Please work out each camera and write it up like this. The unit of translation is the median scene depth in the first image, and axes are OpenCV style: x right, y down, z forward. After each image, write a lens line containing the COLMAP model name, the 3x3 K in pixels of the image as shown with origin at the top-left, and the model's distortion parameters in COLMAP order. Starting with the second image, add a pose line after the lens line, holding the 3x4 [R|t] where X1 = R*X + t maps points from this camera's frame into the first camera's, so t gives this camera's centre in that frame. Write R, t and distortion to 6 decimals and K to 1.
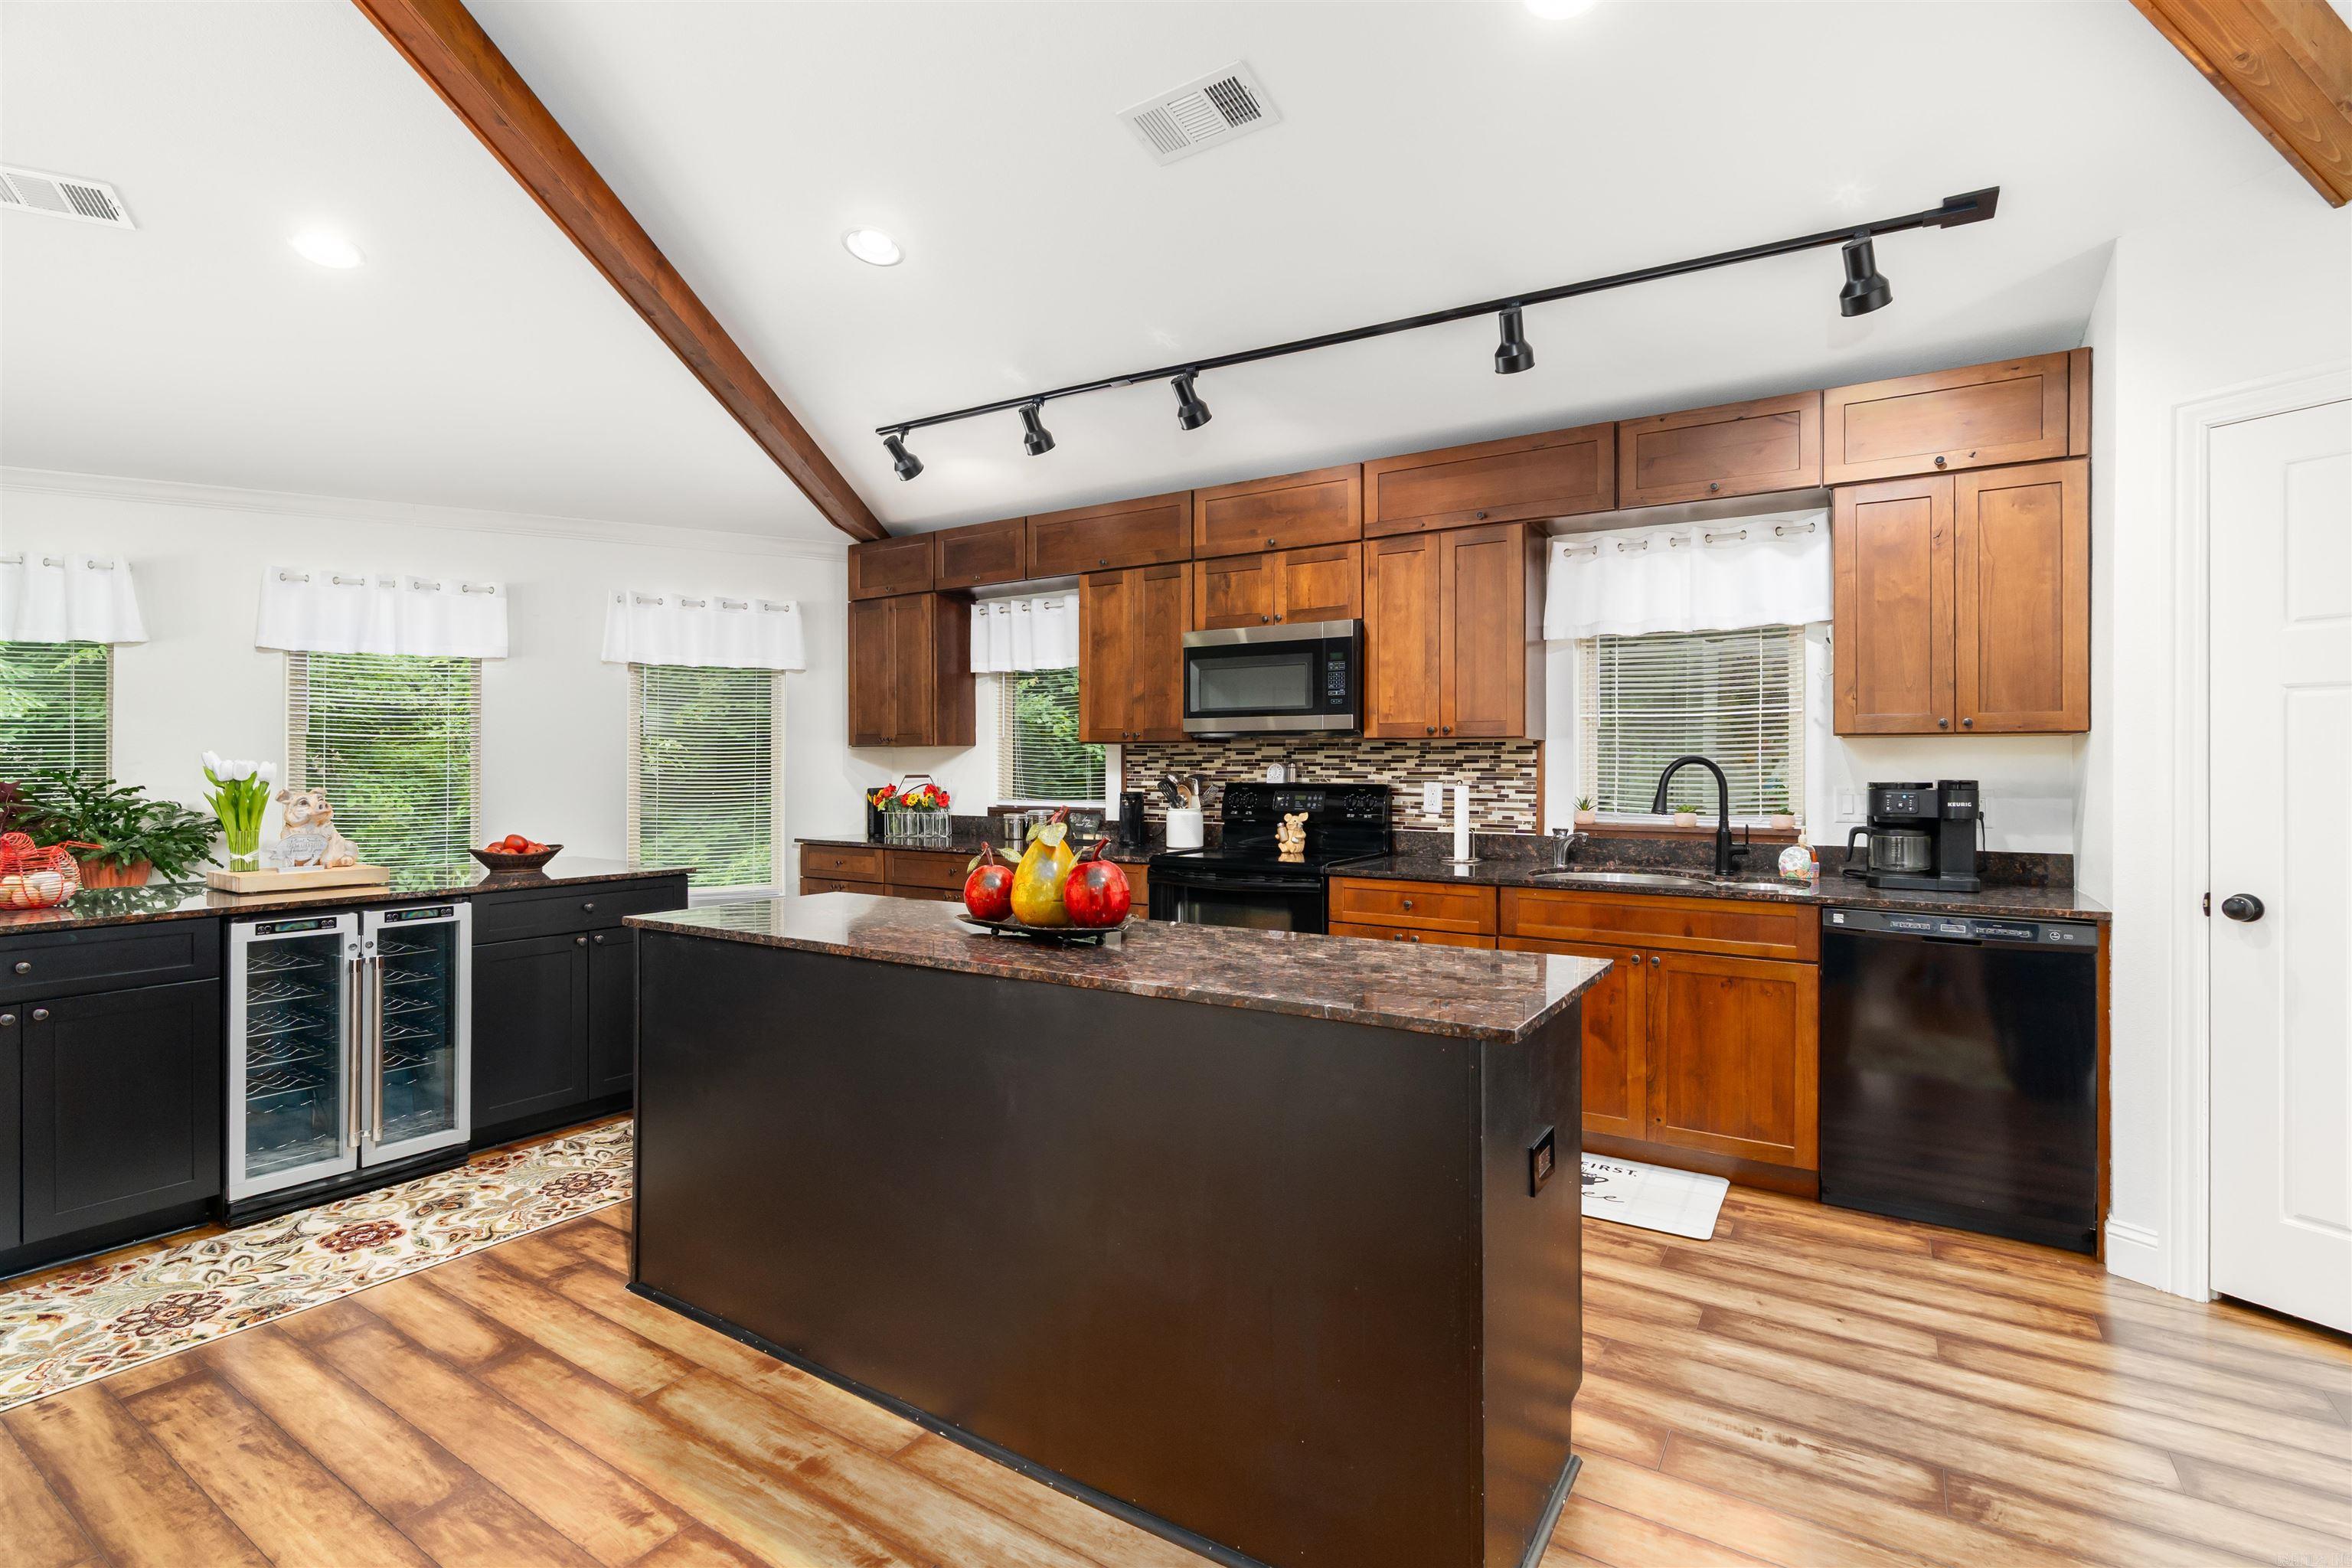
lens RADIAL K [[1072.0, 0, 1182.4], [0, 1072.0, 774.3], [0, 0, 1]] dist [-0.010989, 0.002089]
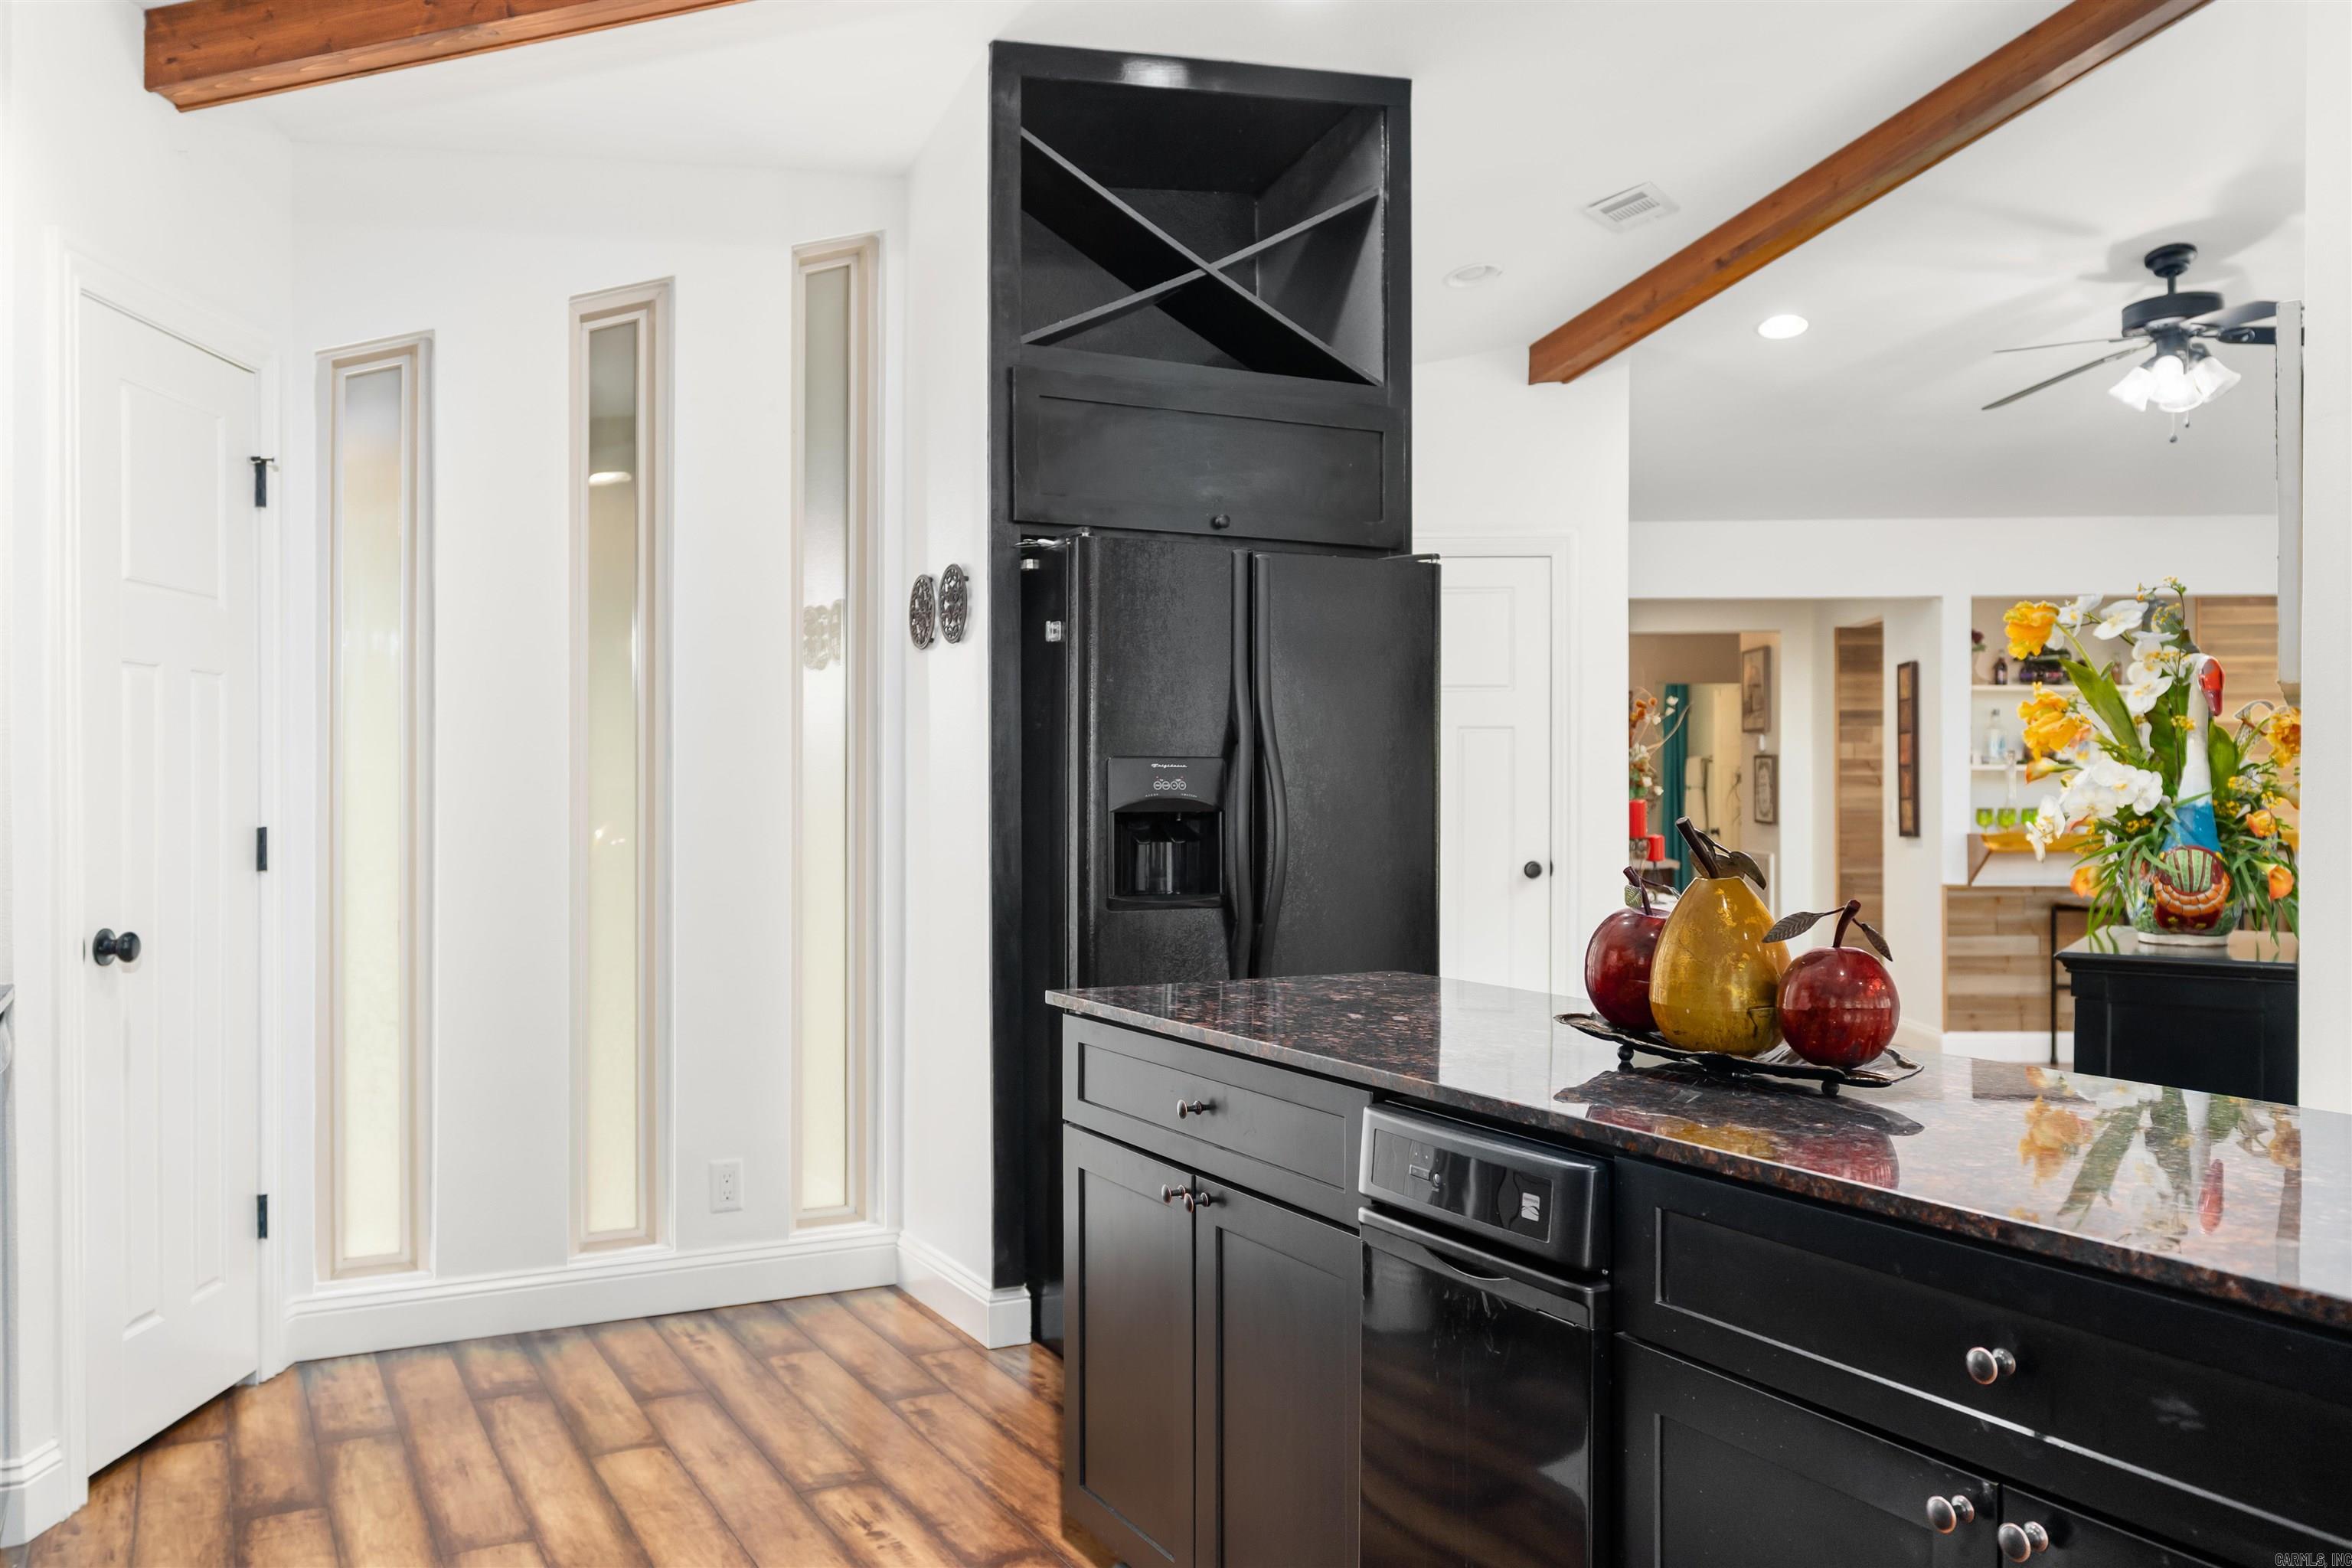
lens RADIAL K [[1876.8, 0, 1178.6], [0, 1876.8, 786.0], [0, 0, 1]] dist [0.002483, -0.000709]
pose [[-0.866909, -0.001337, 0.498465, -0.328076], [-0.000213, 0.999997, 0.002312, 0.007635], [-0.498467, 0.001898, -0.866907, 1.761760]]
